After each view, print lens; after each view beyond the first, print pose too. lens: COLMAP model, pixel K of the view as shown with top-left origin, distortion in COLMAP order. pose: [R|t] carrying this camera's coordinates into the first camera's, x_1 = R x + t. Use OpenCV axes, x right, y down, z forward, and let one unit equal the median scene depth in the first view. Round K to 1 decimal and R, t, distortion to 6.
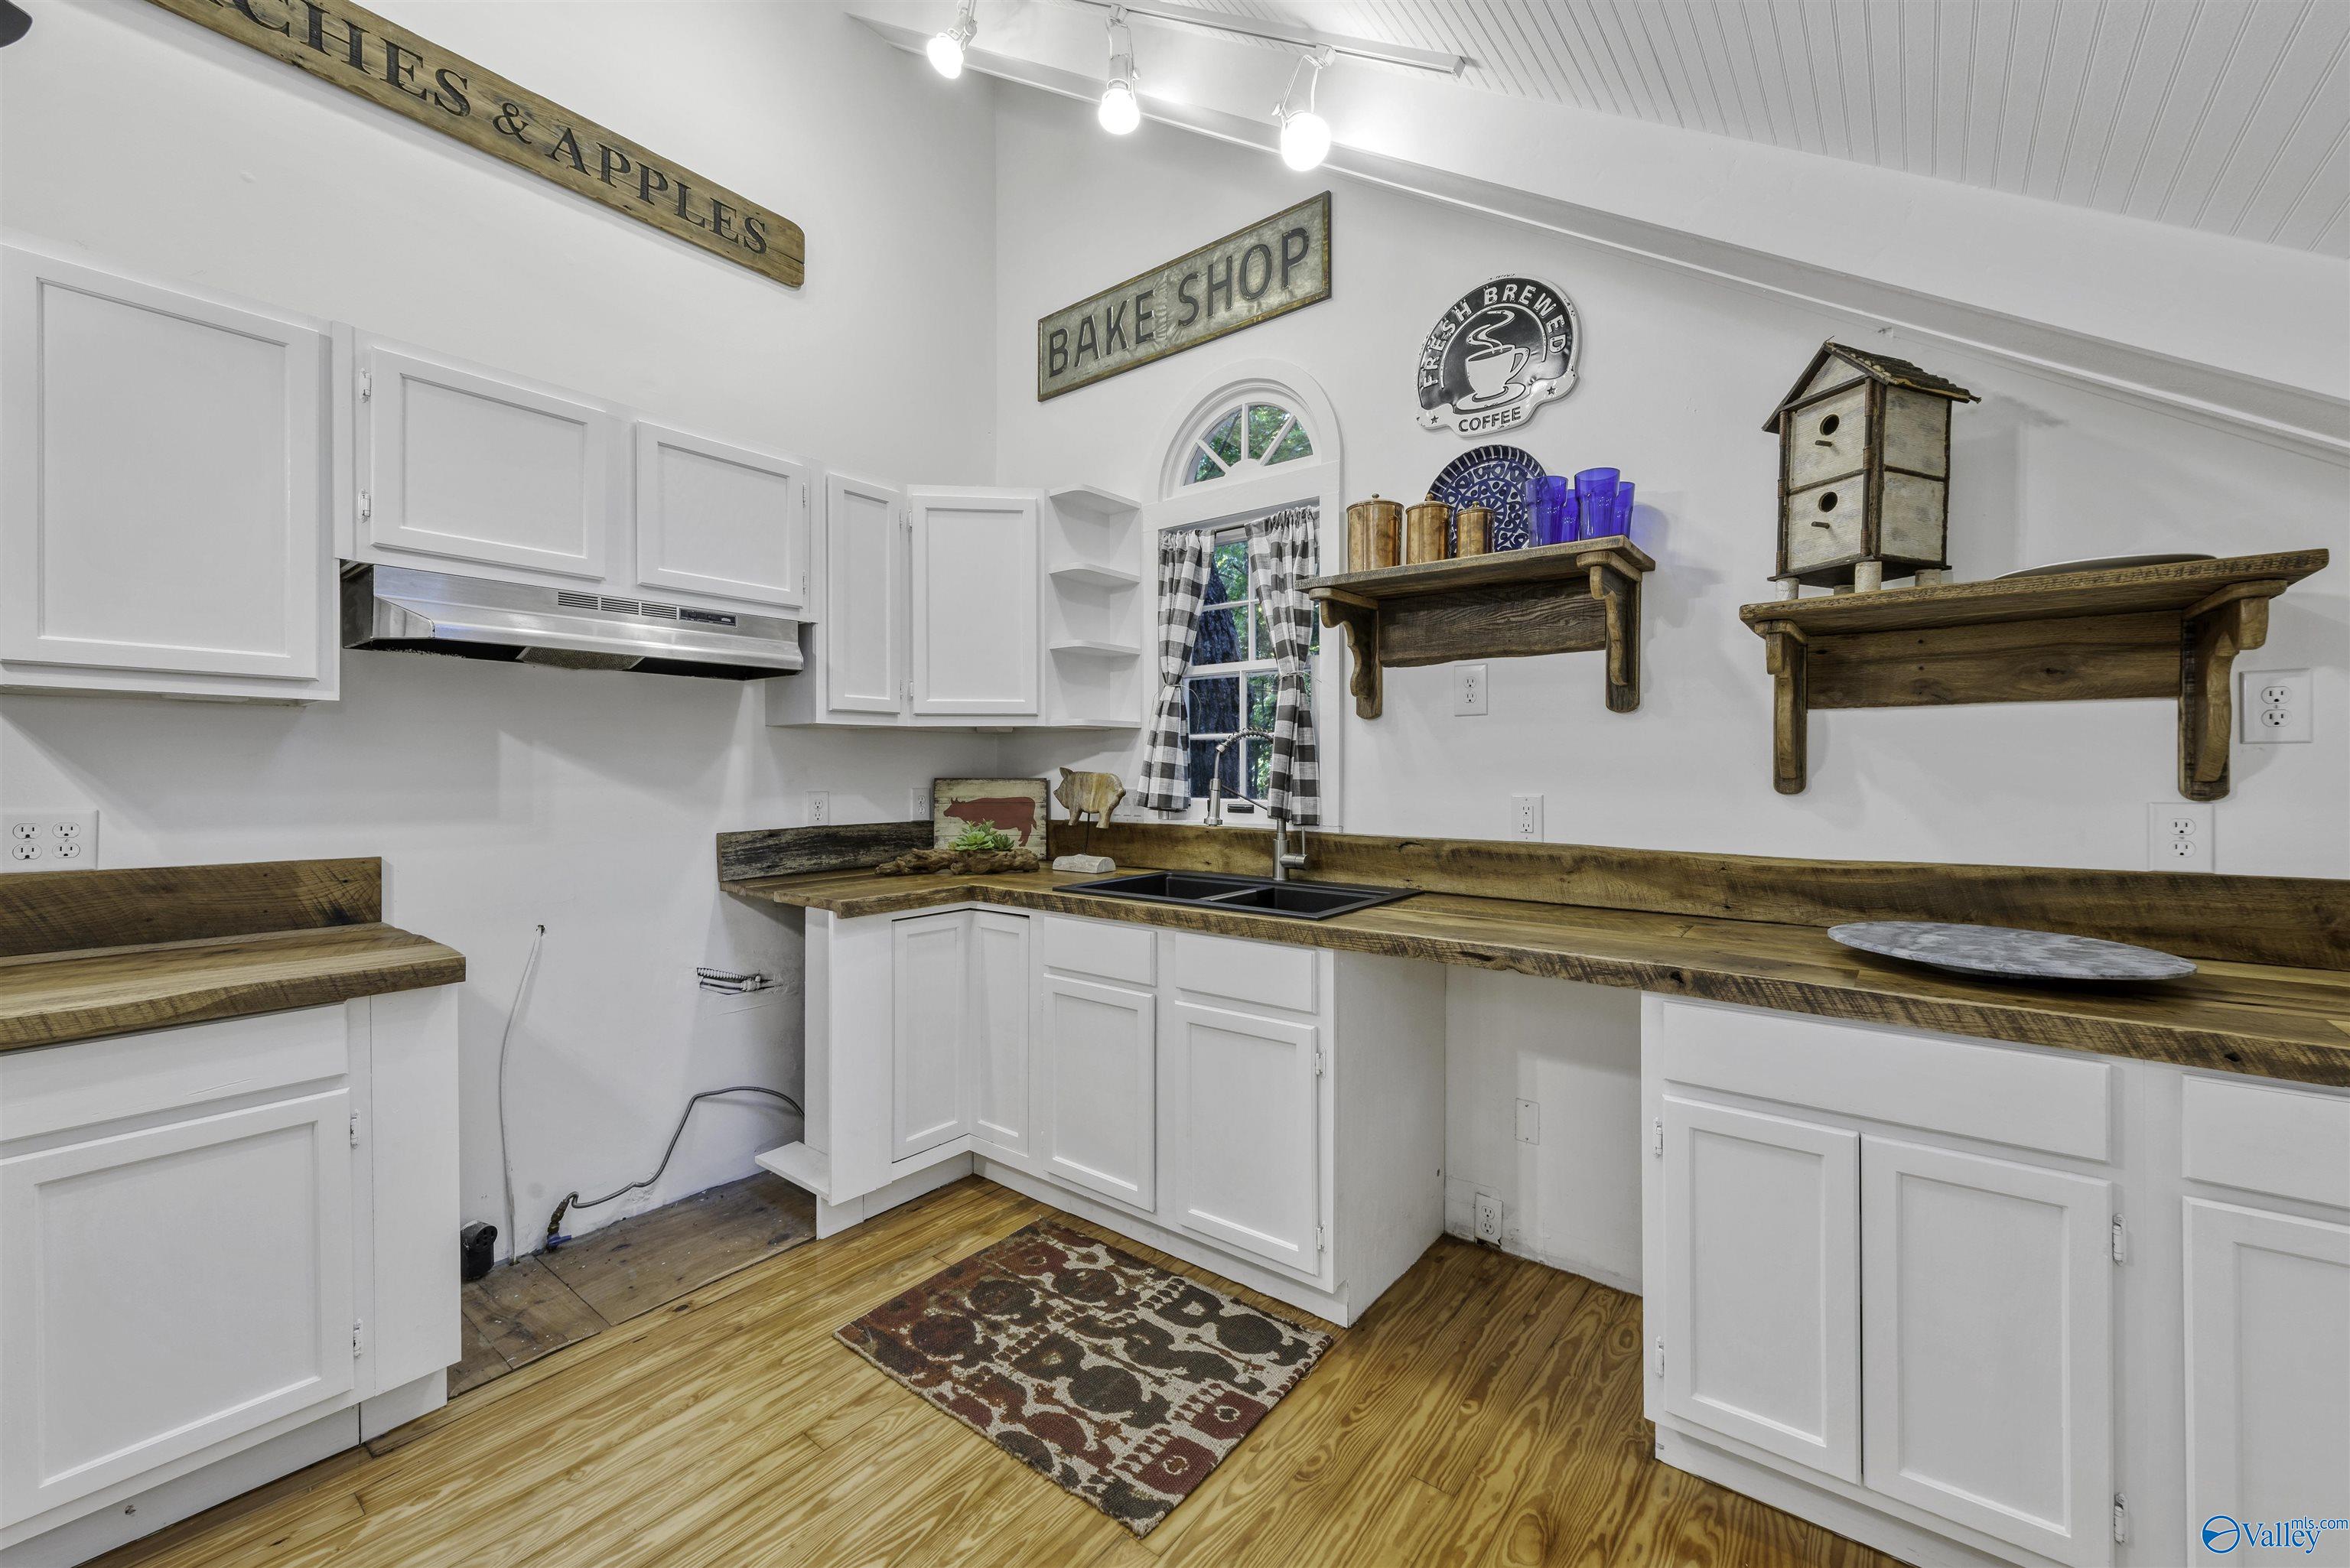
lens RADIAL K [[906.8, 0, 1182.6], [0, 906.8, 768.5], [0, 0, 1]] dist [-0.001815, 0.000011]
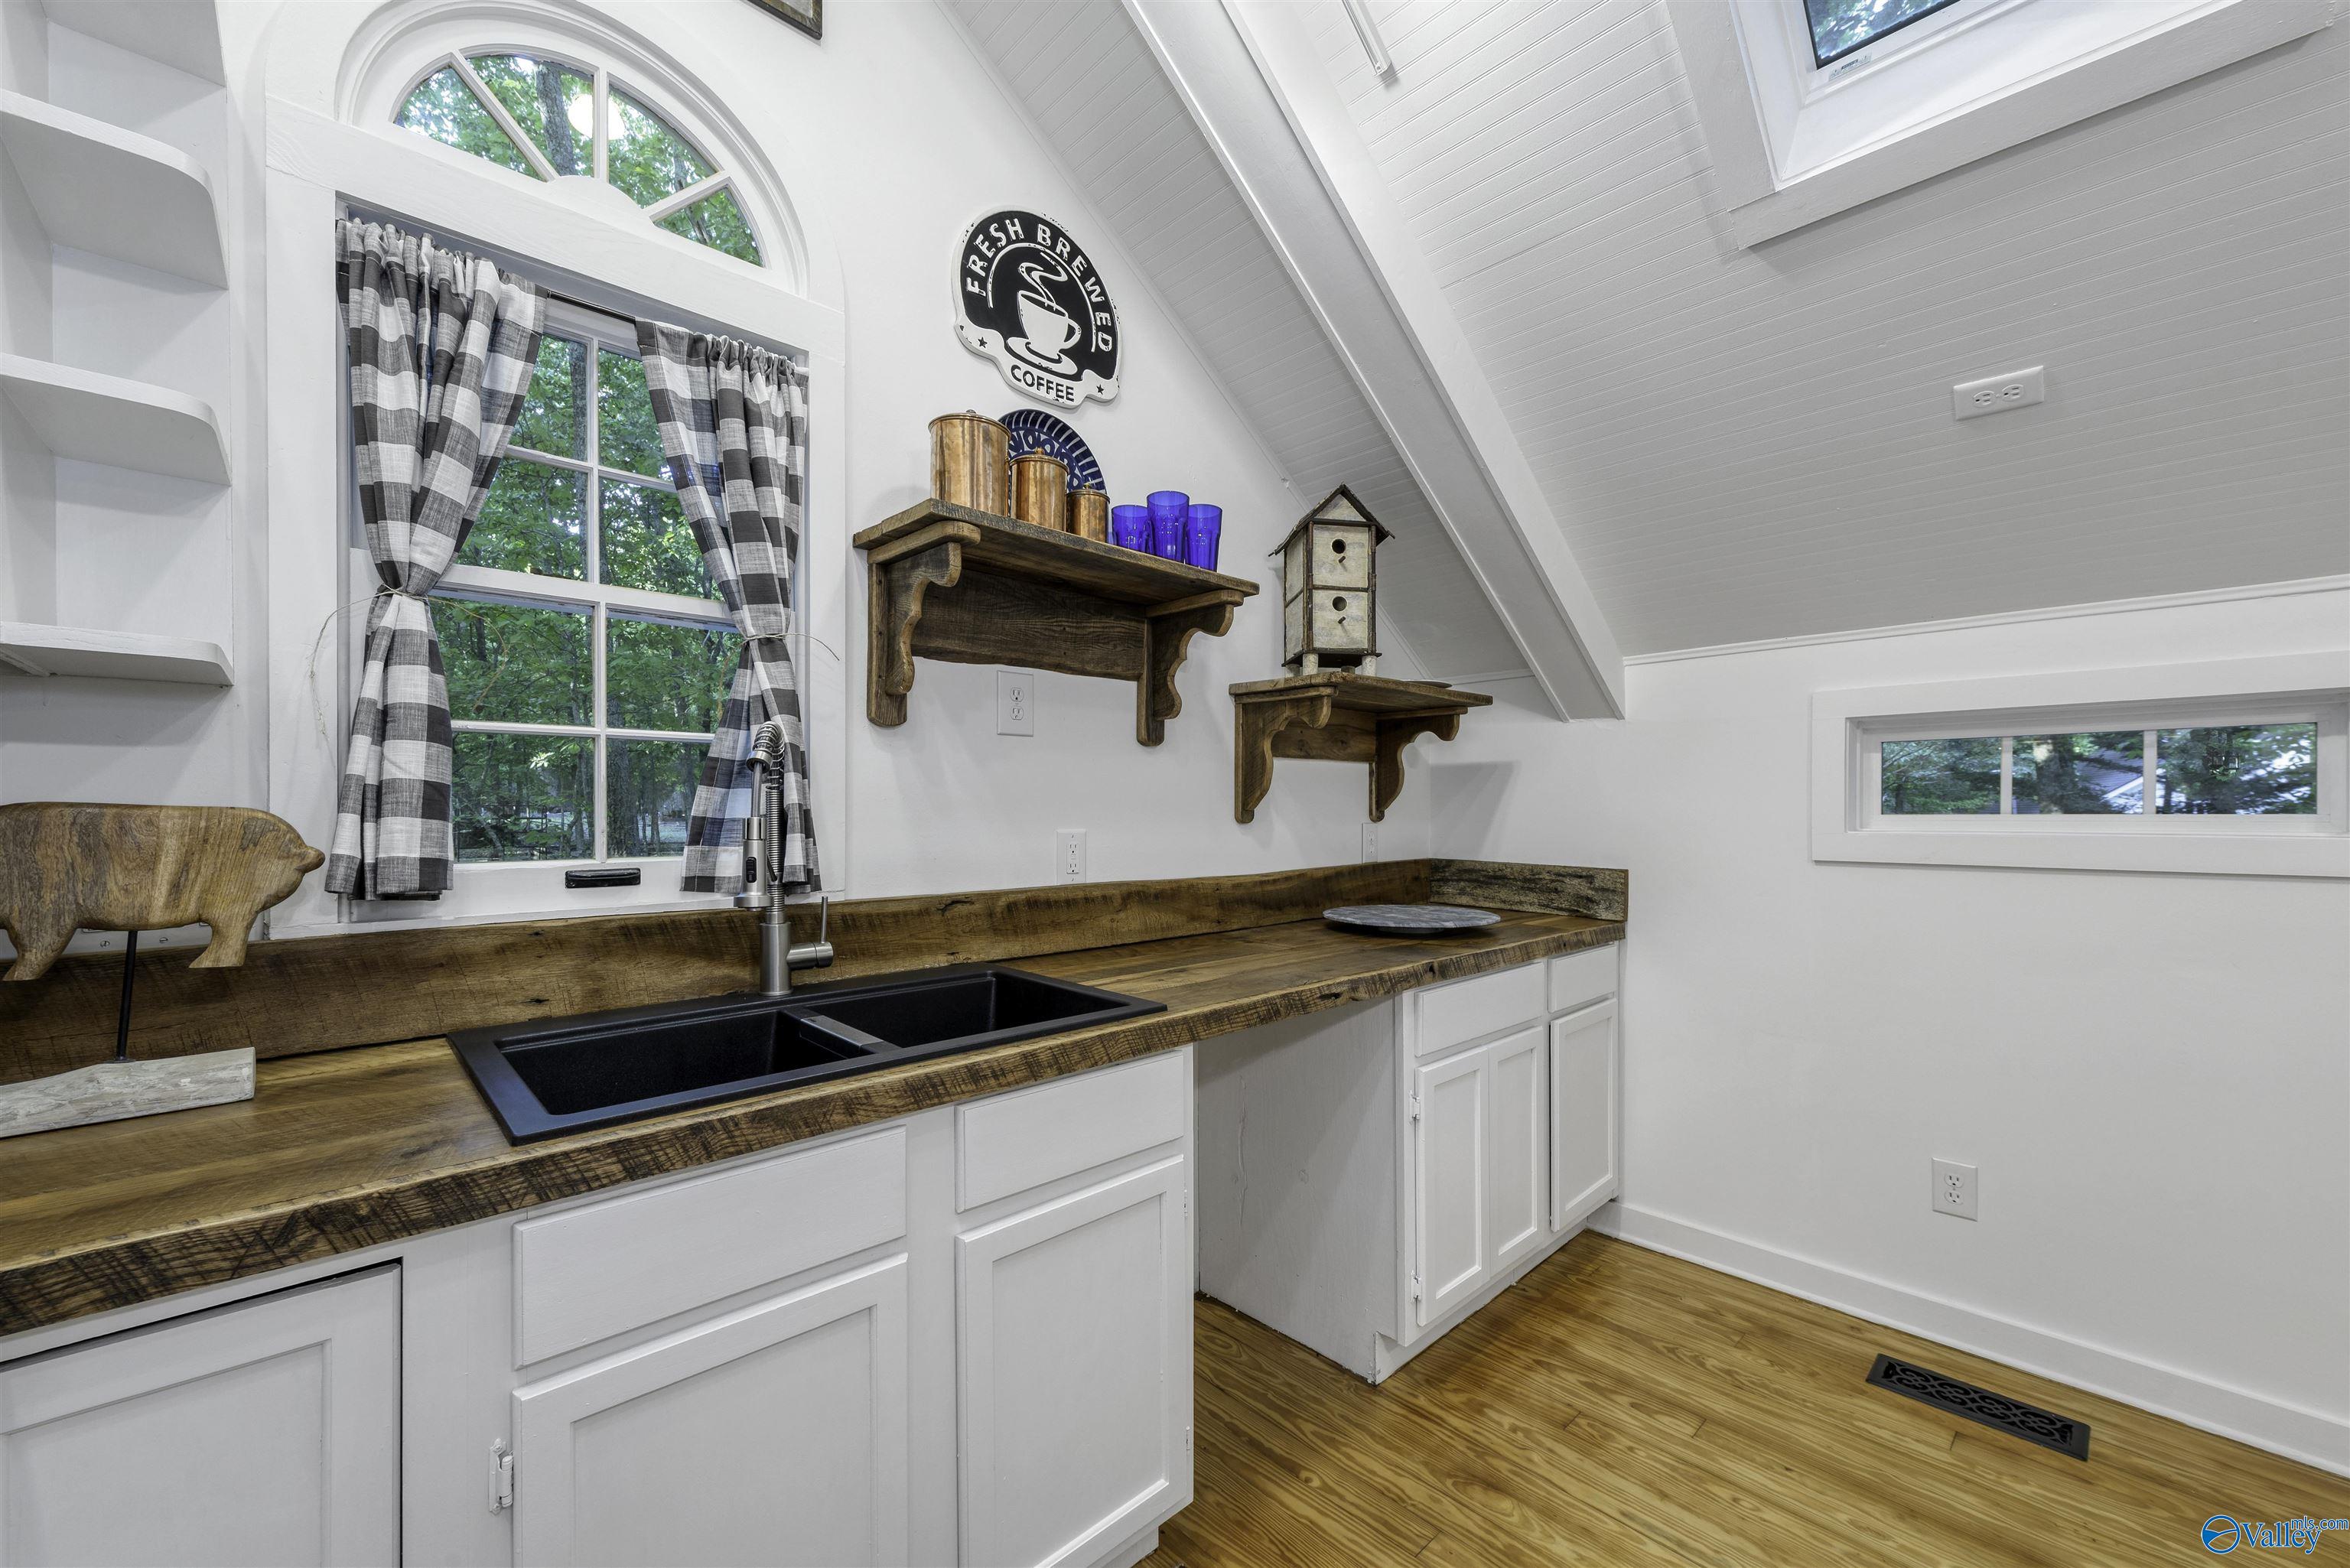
lens RADIAL K [[936.2, 0, 1181.7], [0, 936.2, 809.6], [0, 0, 1]] dist [0.003920, -0.000222]
pose [[0.133997, -0.003247, 0.990976, -0.496523], [-0.003075, 0.999988, 0.003692, 0.004439], [-0.990977, -0.003542, 0.133985, 0.748496]]
